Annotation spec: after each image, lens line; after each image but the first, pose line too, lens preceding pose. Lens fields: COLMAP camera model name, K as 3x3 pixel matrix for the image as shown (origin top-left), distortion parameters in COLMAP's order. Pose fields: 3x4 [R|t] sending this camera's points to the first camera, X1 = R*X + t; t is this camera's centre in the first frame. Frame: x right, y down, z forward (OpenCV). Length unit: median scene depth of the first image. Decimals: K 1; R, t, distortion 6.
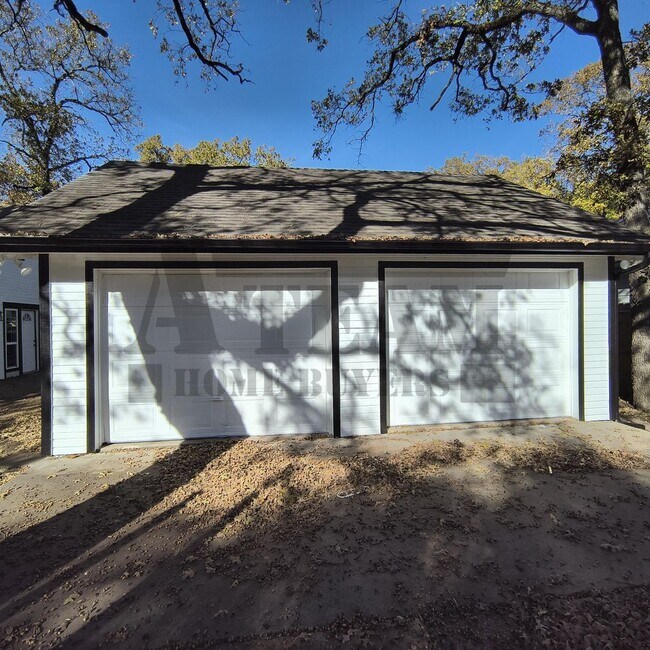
lens RADIAL K [[388.8, 0, 339.5], [0, 388.8, 328.2], [0, 0, 1]] dist [-0.003889, -0.000370]
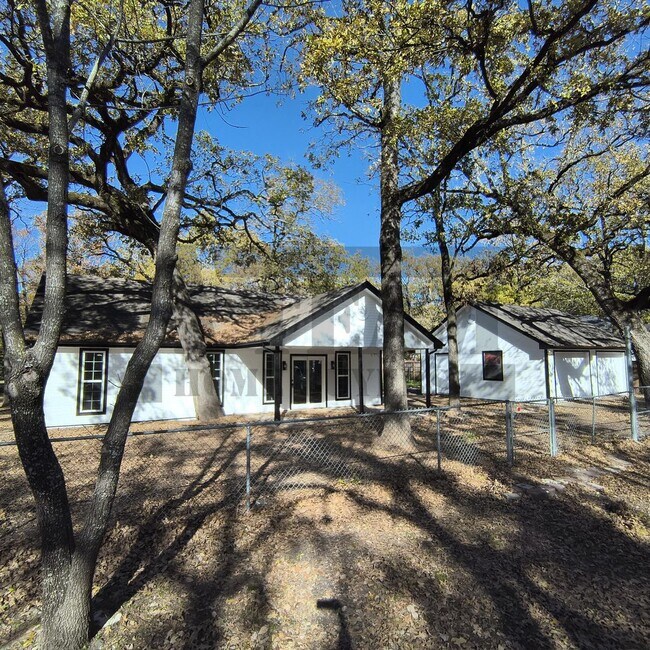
lens RADIAL K [[388.8, 0, 339.5], [0, 388.8, 328.2], [0, 0, 1]] dist [-0.003889, -0.000370]
pose [[0.934125, 0.045770, 0.353999, -3.431881], [-0.007898, 0.994153, -0.107695, 0.032204], [-0.356859, 0.097804, 0.929024, -1.526652]]
